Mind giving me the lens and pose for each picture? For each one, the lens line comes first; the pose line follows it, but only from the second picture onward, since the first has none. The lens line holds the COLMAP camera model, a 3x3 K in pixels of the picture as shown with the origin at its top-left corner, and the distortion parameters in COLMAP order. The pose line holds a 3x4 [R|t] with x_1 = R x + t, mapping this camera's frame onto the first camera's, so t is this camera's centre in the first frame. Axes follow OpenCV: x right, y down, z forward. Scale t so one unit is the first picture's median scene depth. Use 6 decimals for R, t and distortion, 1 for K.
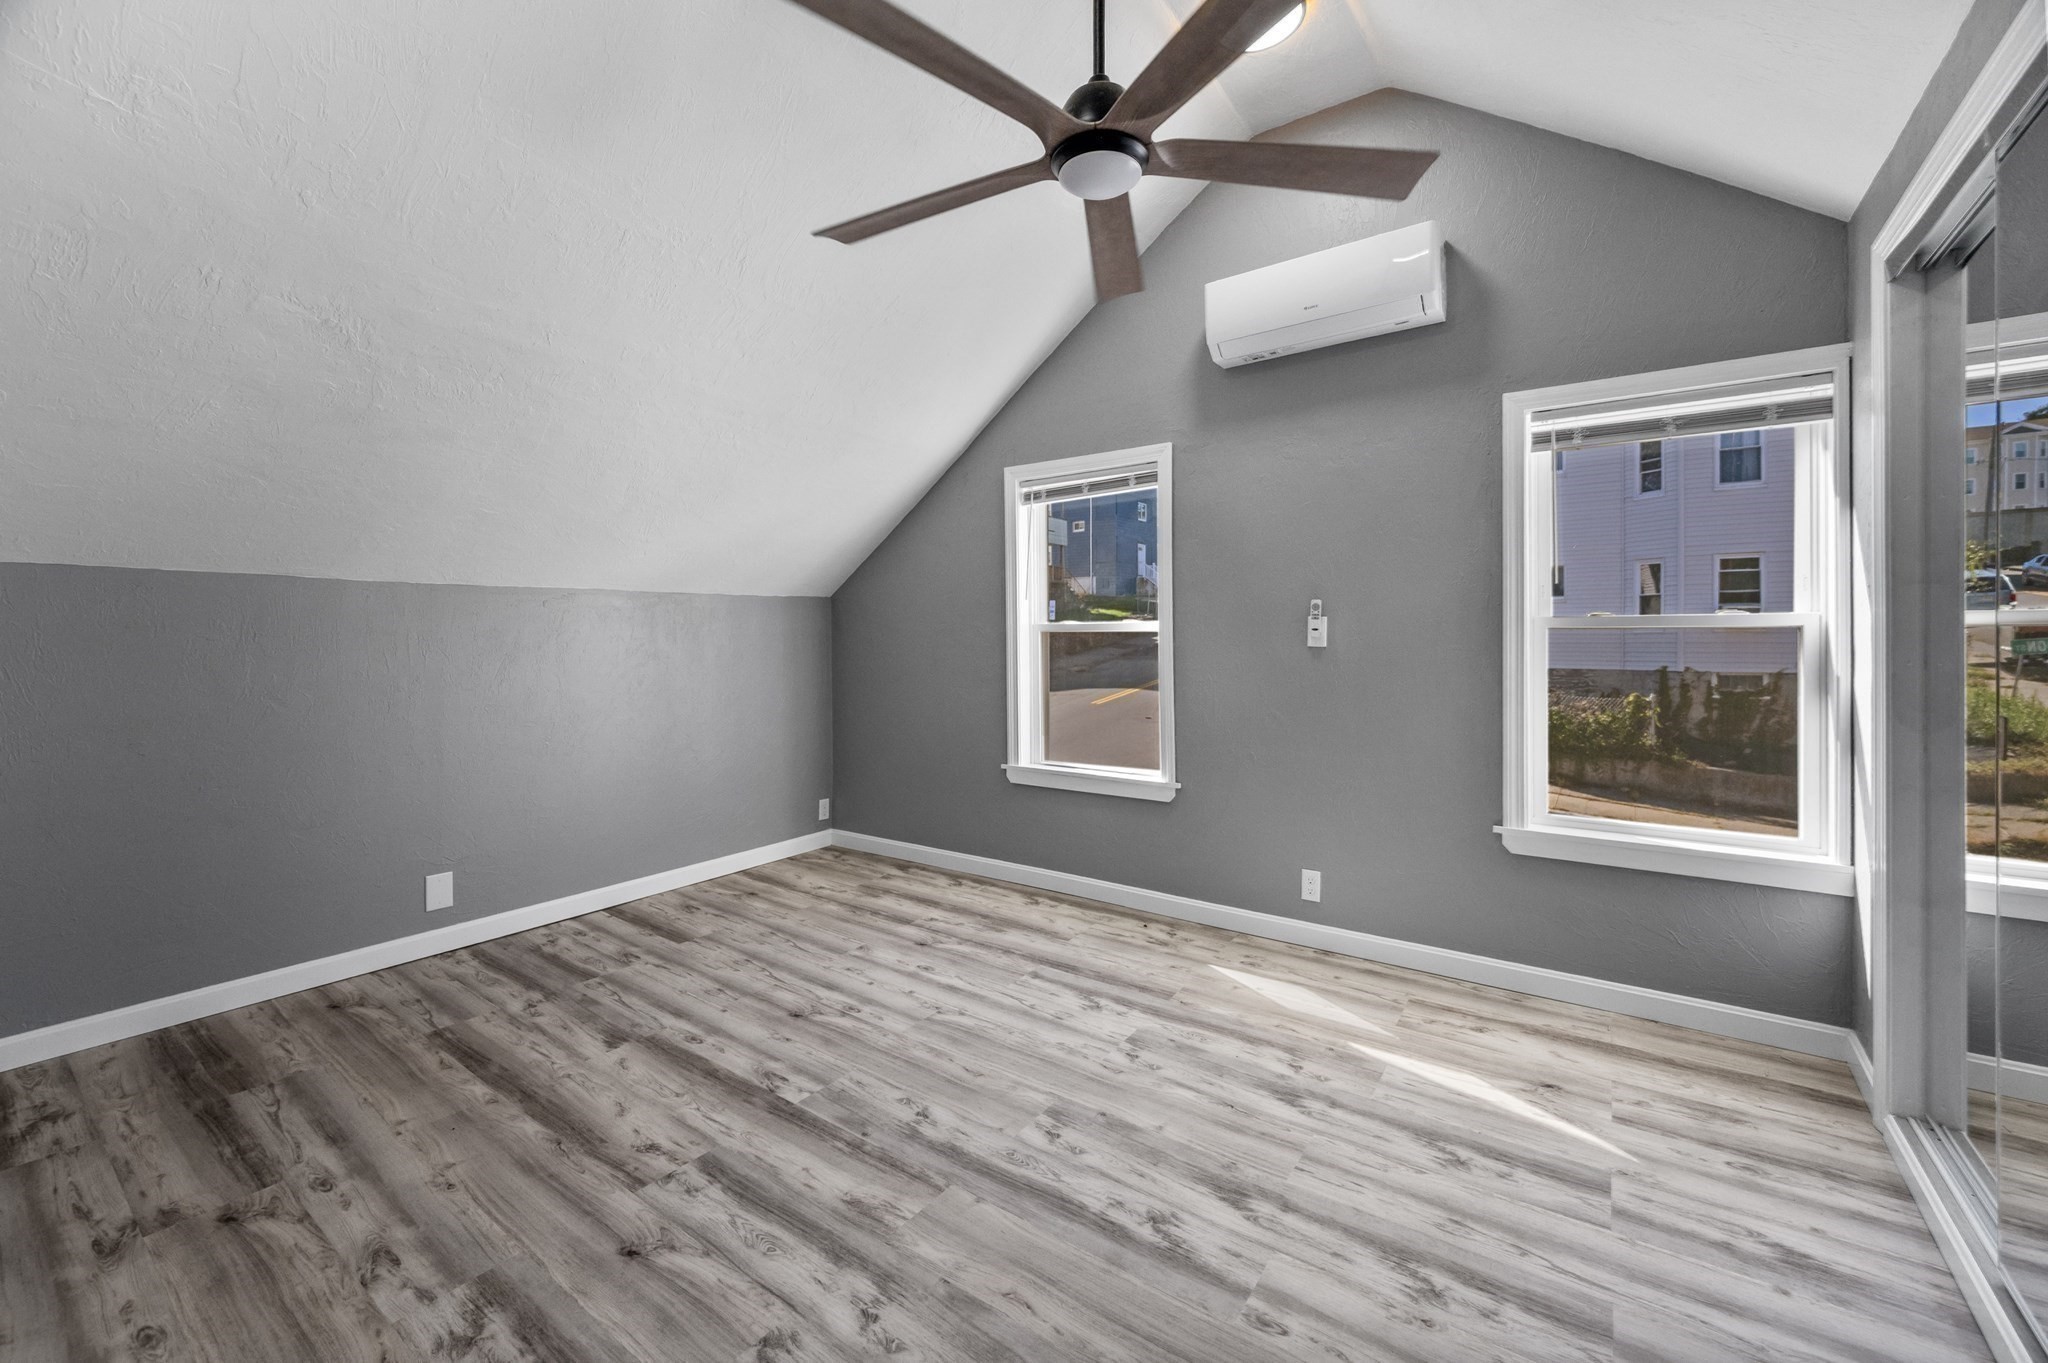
lens RADIAL K [[818.9, 0, 1017.0], [0, 818.9, 642.9], [0, 0, 1]] dist [-0.000811, 0.000112]
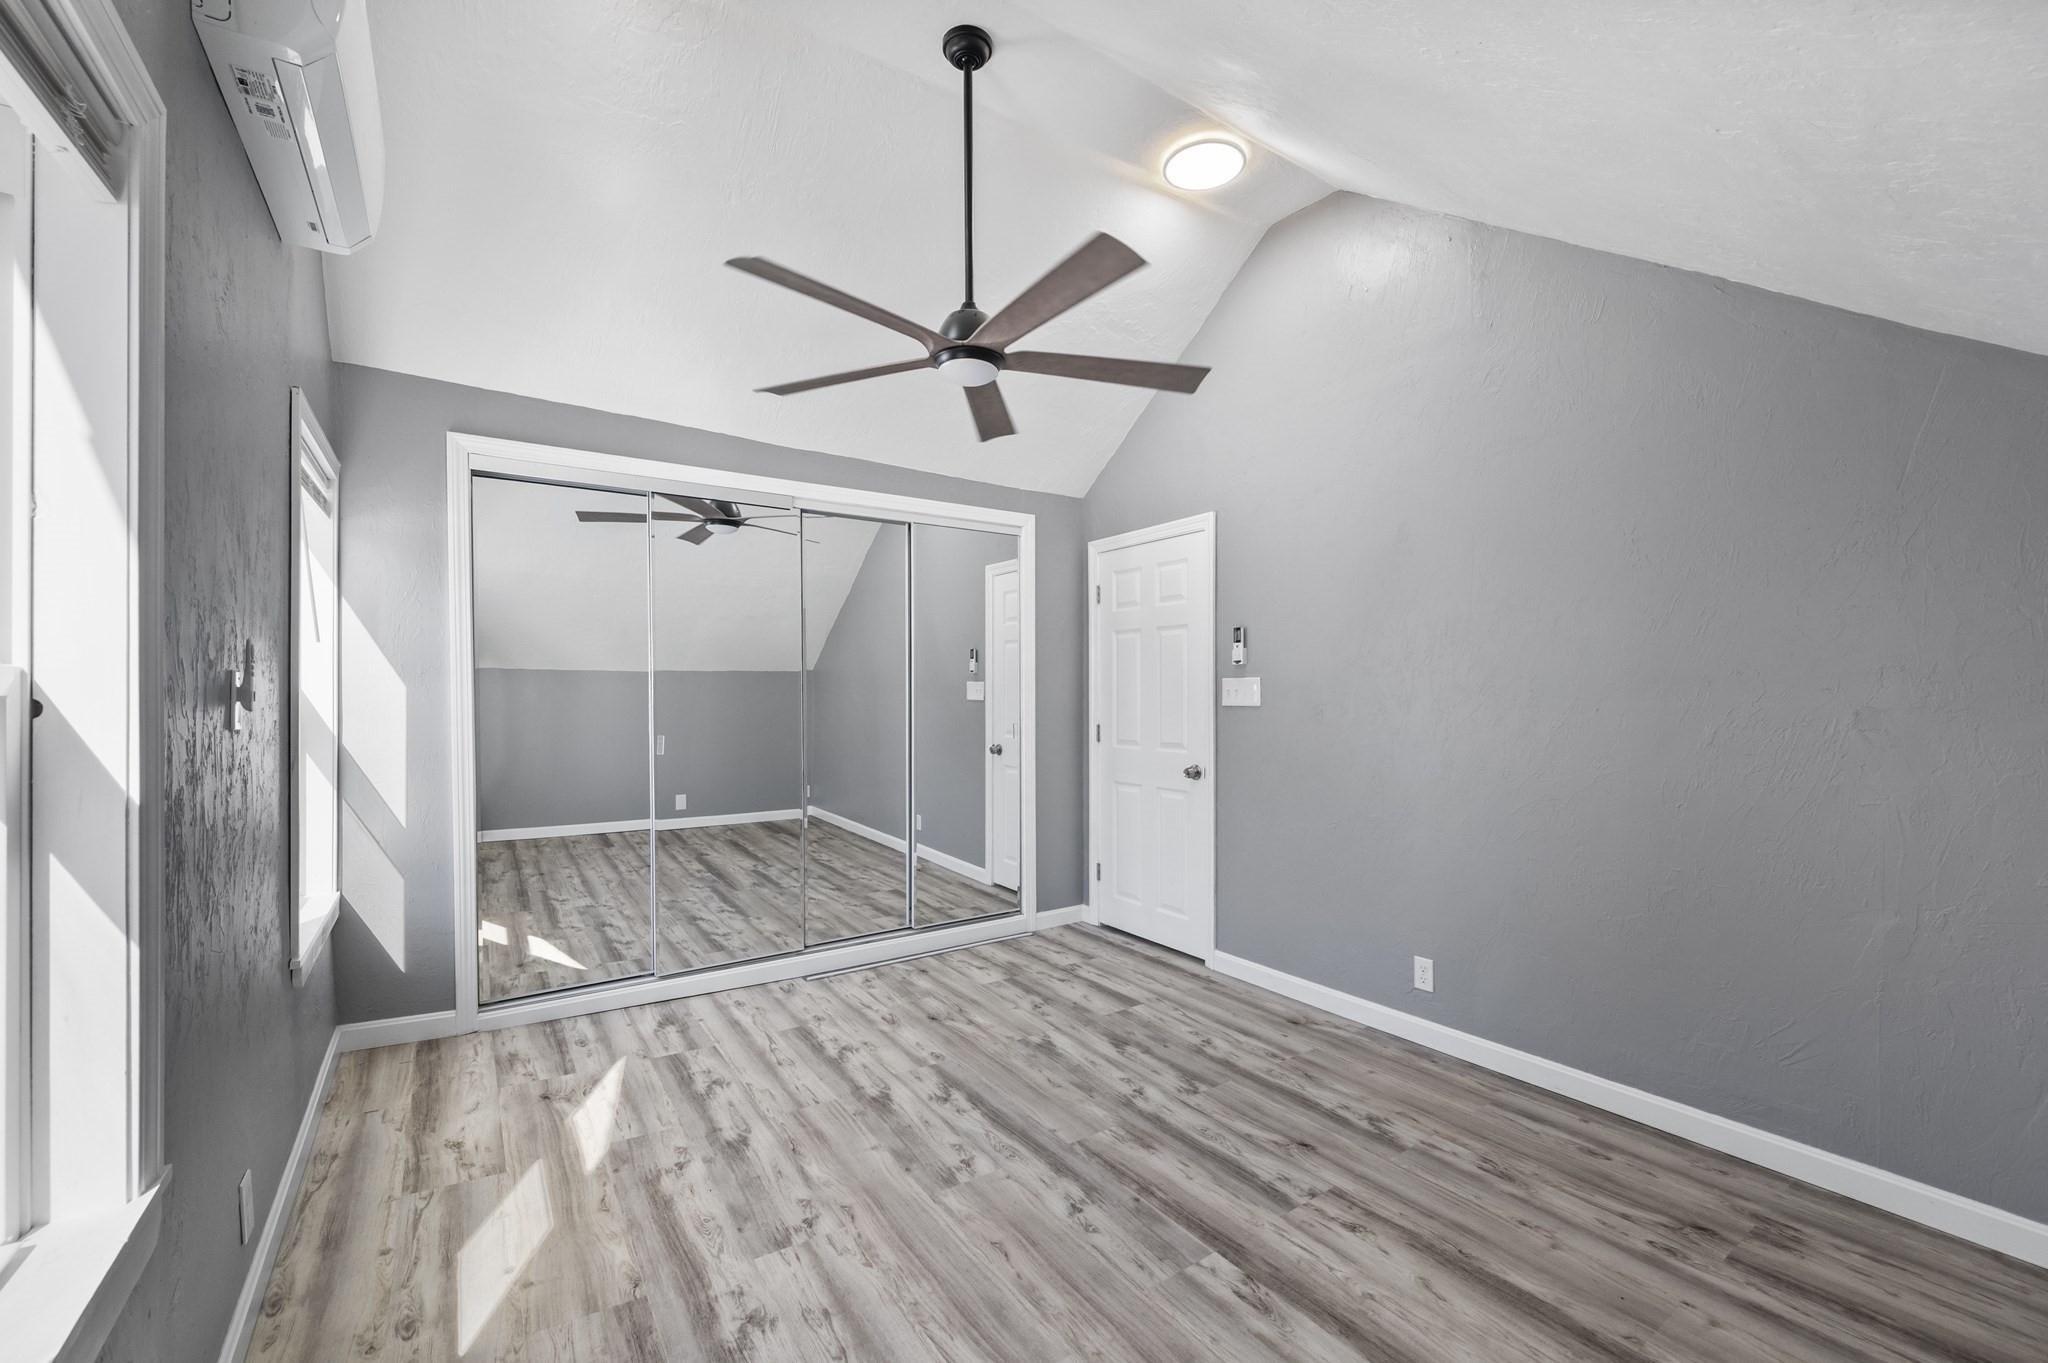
lens RADIAL K [[846.8, 0, 1035.6], [0, 846.8, 701.4], [0, 0, 1]] dist [-0.001369, 0.000200]
pose [[-0.947500, -0.002034, 0.319749, -0.413726], [0.003338, 0.999862, 0.016252, -0.031392], [-0.319738, 0.016466, -0.947363, 2.086378]]
